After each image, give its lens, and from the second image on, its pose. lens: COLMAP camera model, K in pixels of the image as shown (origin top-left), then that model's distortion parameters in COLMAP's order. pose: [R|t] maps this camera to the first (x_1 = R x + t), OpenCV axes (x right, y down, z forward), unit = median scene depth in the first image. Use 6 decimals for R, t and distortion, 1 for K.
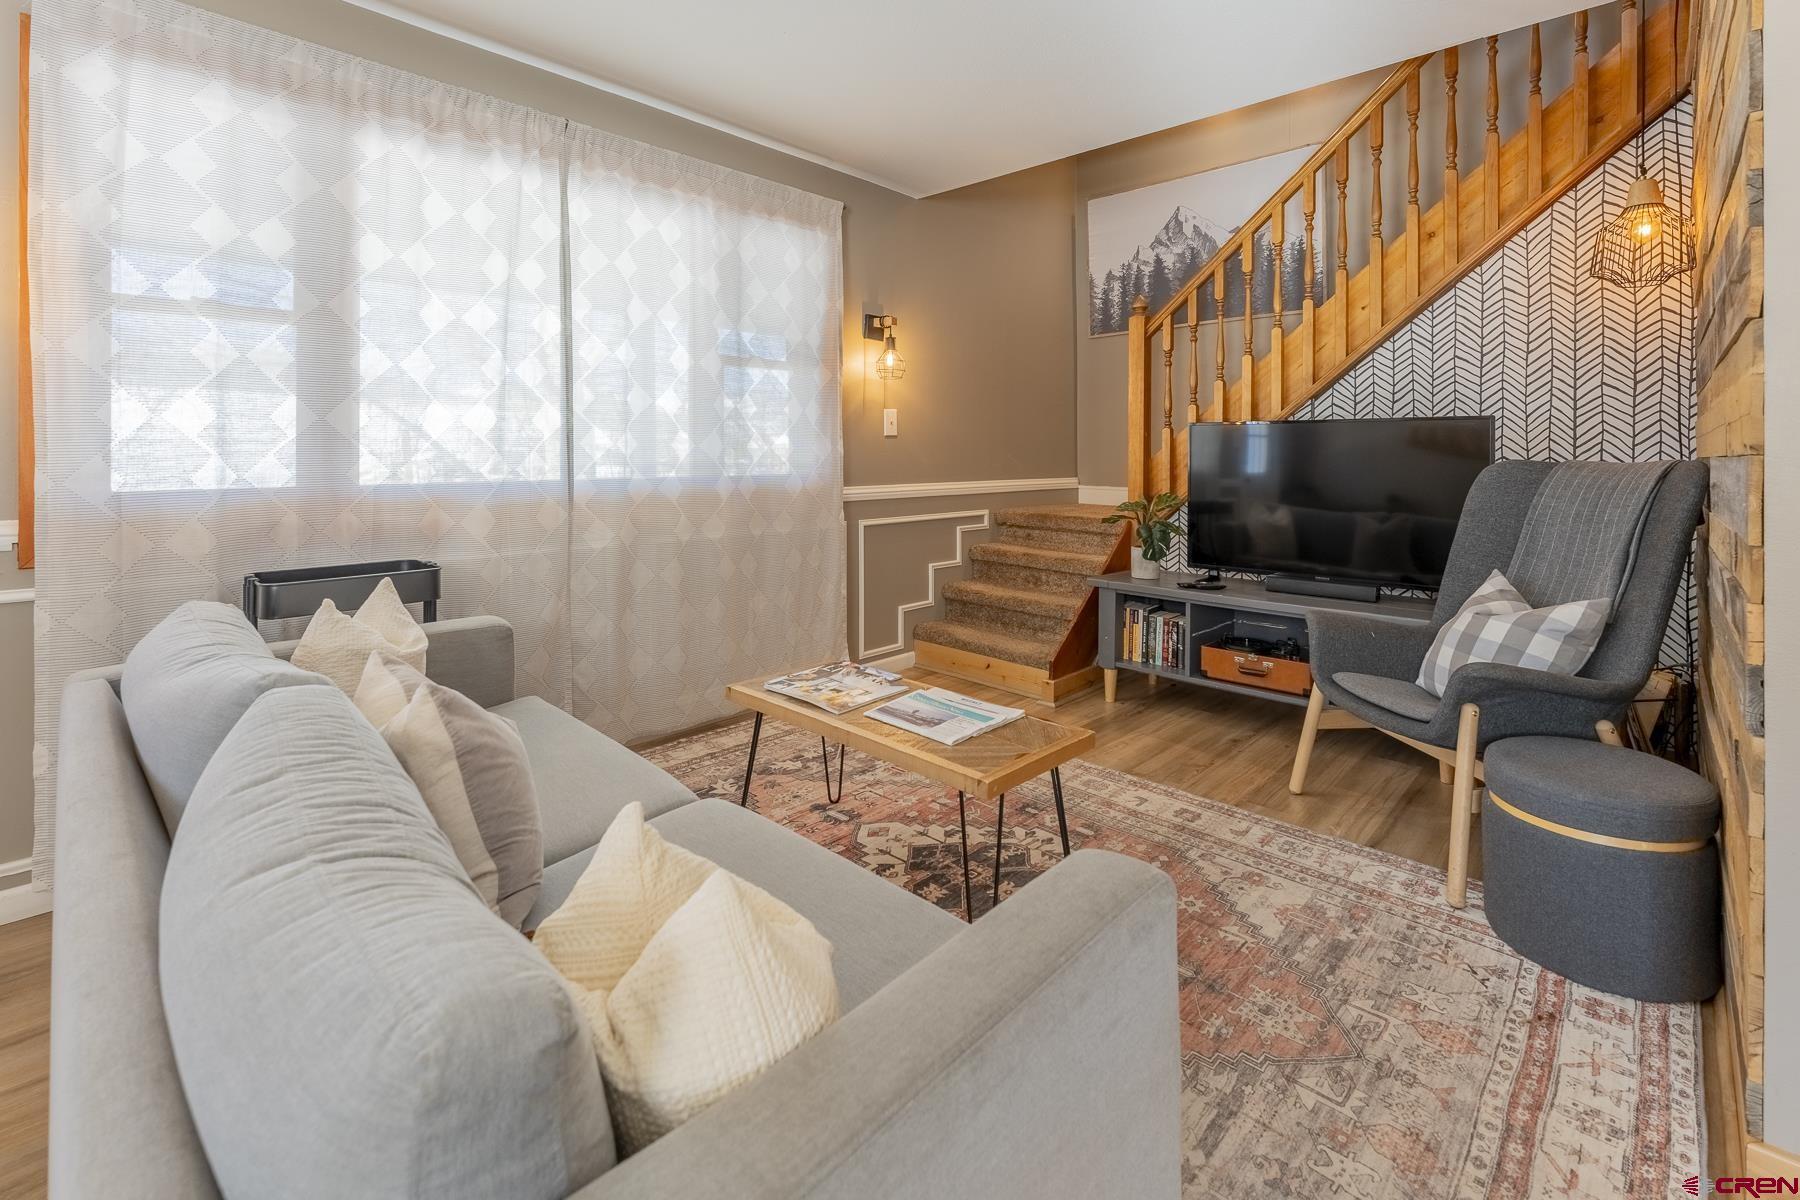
lens RADIAL K [[802.0, 0, 910.9], [0, 802.0, 453.4], [0, 0, 1]] dist [-0.005913, 0.001395]
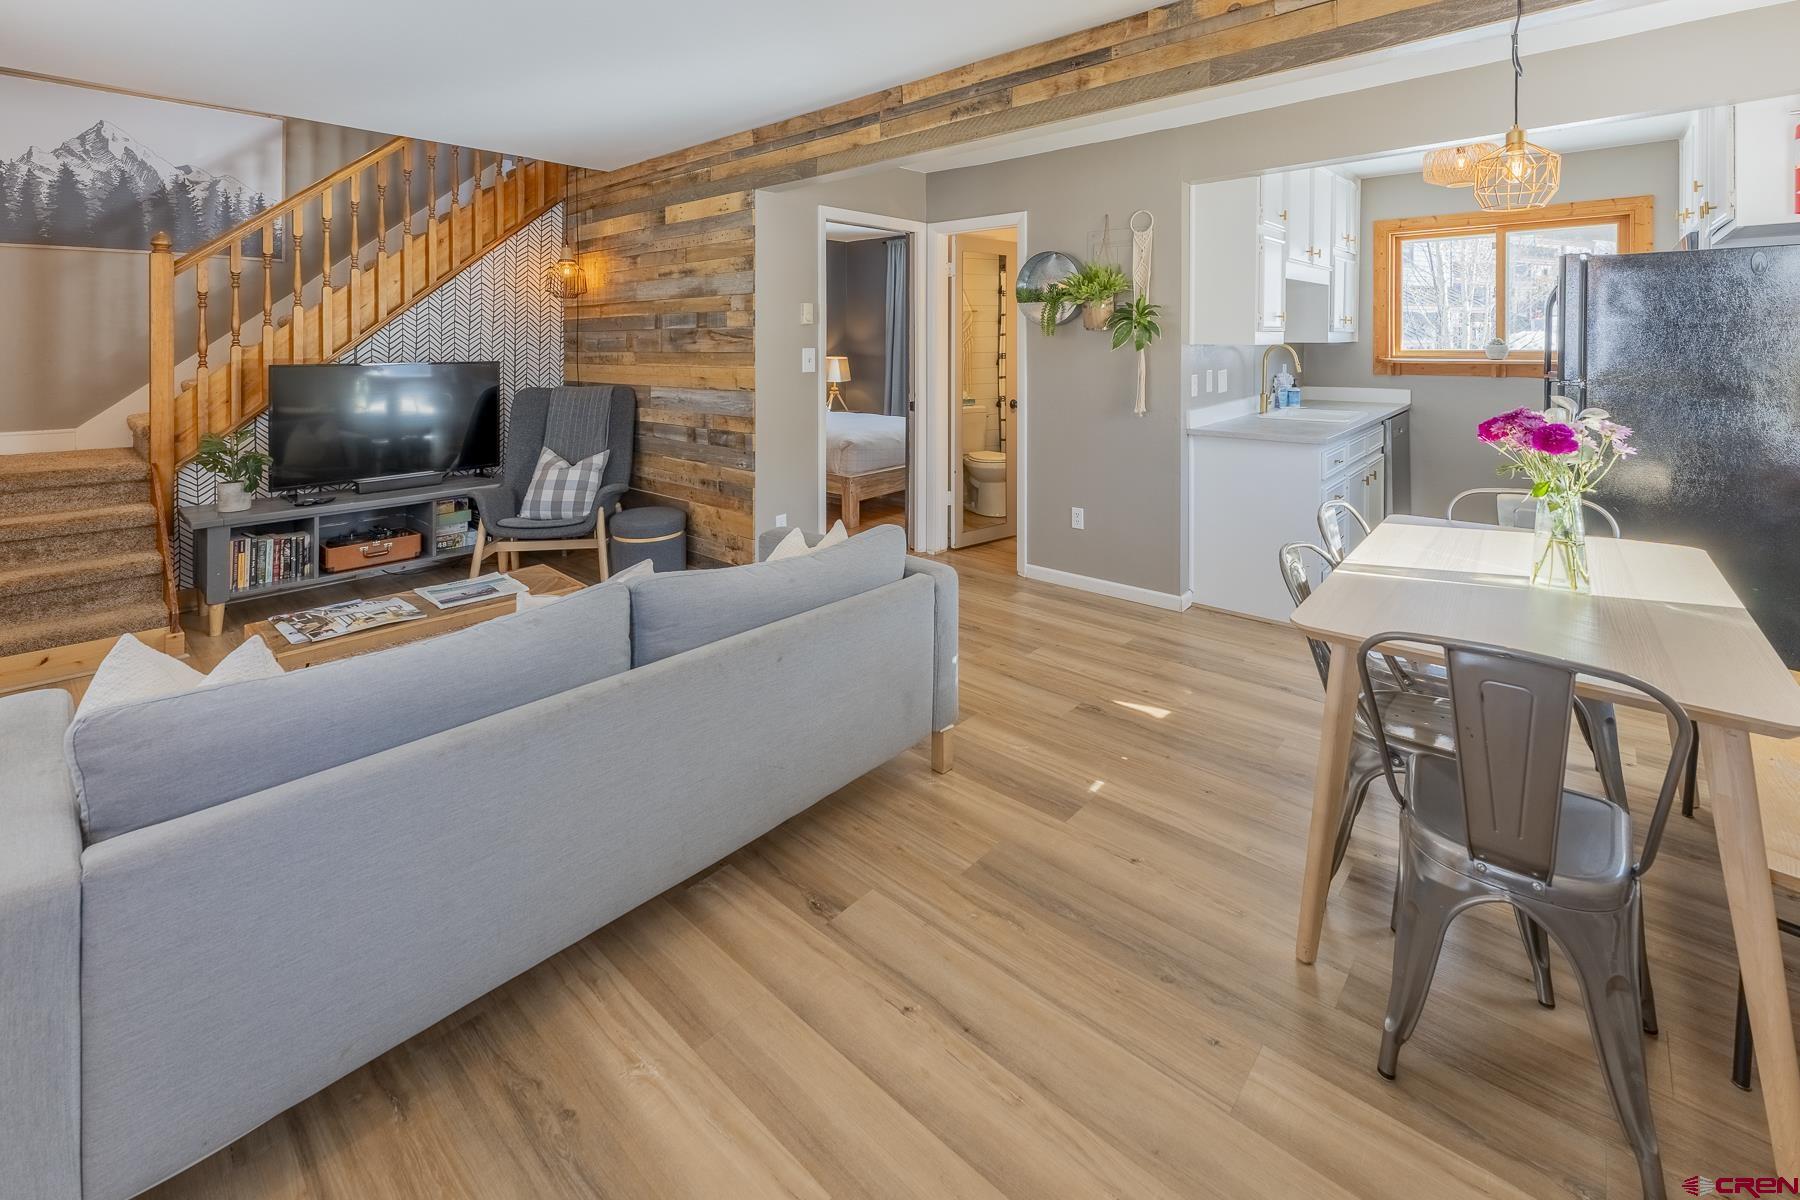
lens RADIAL K [[746.2, 0, 894.3], [0, 746.2, 342.5], [0, 0, 1]] dist [-0.000728, -0.001677]
pose [[-0.010438, 0.004258, 0.999936, -0.866082], [0.001650, 0.999990, -0.004241, -0.077234], [-0.999944, 0.001606, -0.010445, 0.156773]]
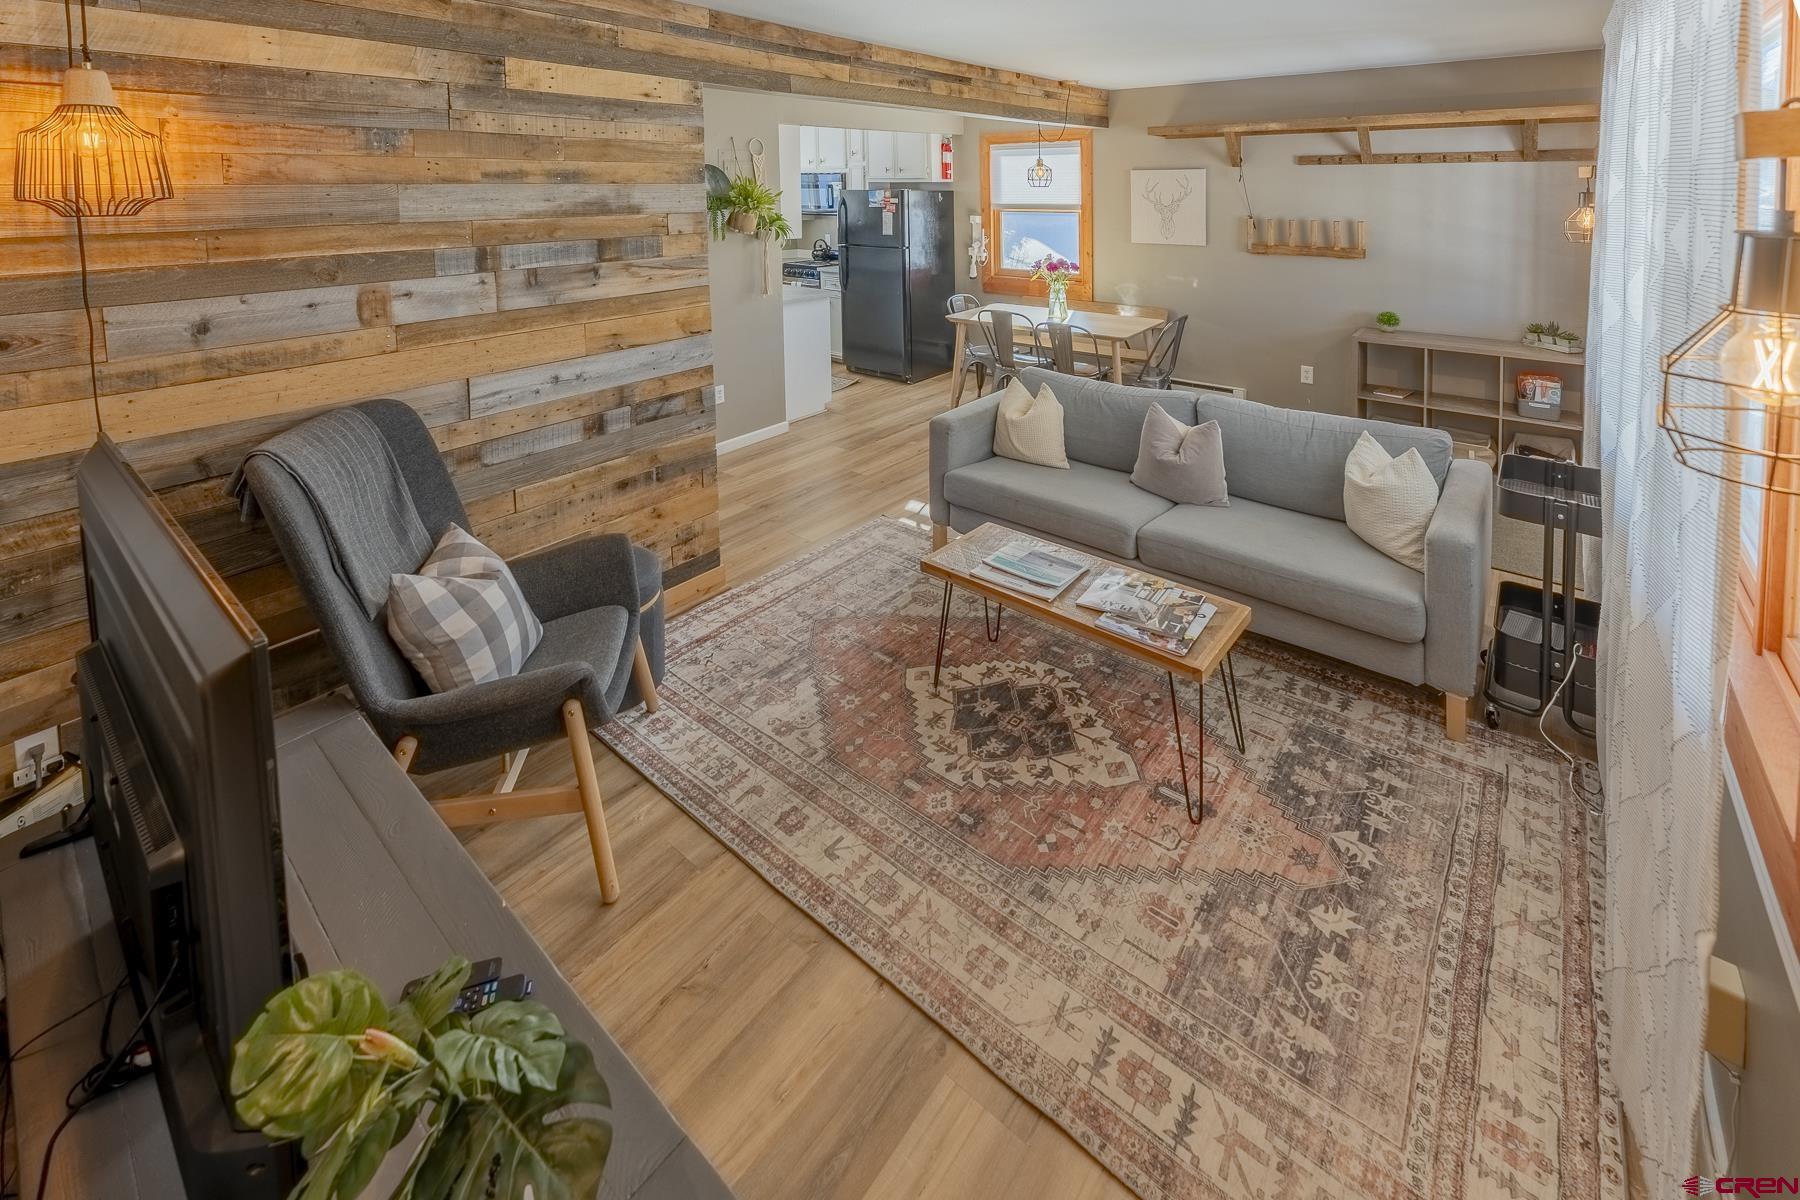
lens RADIAL K [[803.1, 0, 864.5], [0, 803.1, 200.7], [0, 0, 1]] dist [-0.003149, 0.002521]
pose [[-0.999666, 0.011151, -0.023314, 0.222976], [0.010633, 0.999696, 0.022250, -0.205511], [0.023555, 0.021995, -0.999481, 1.505551]]
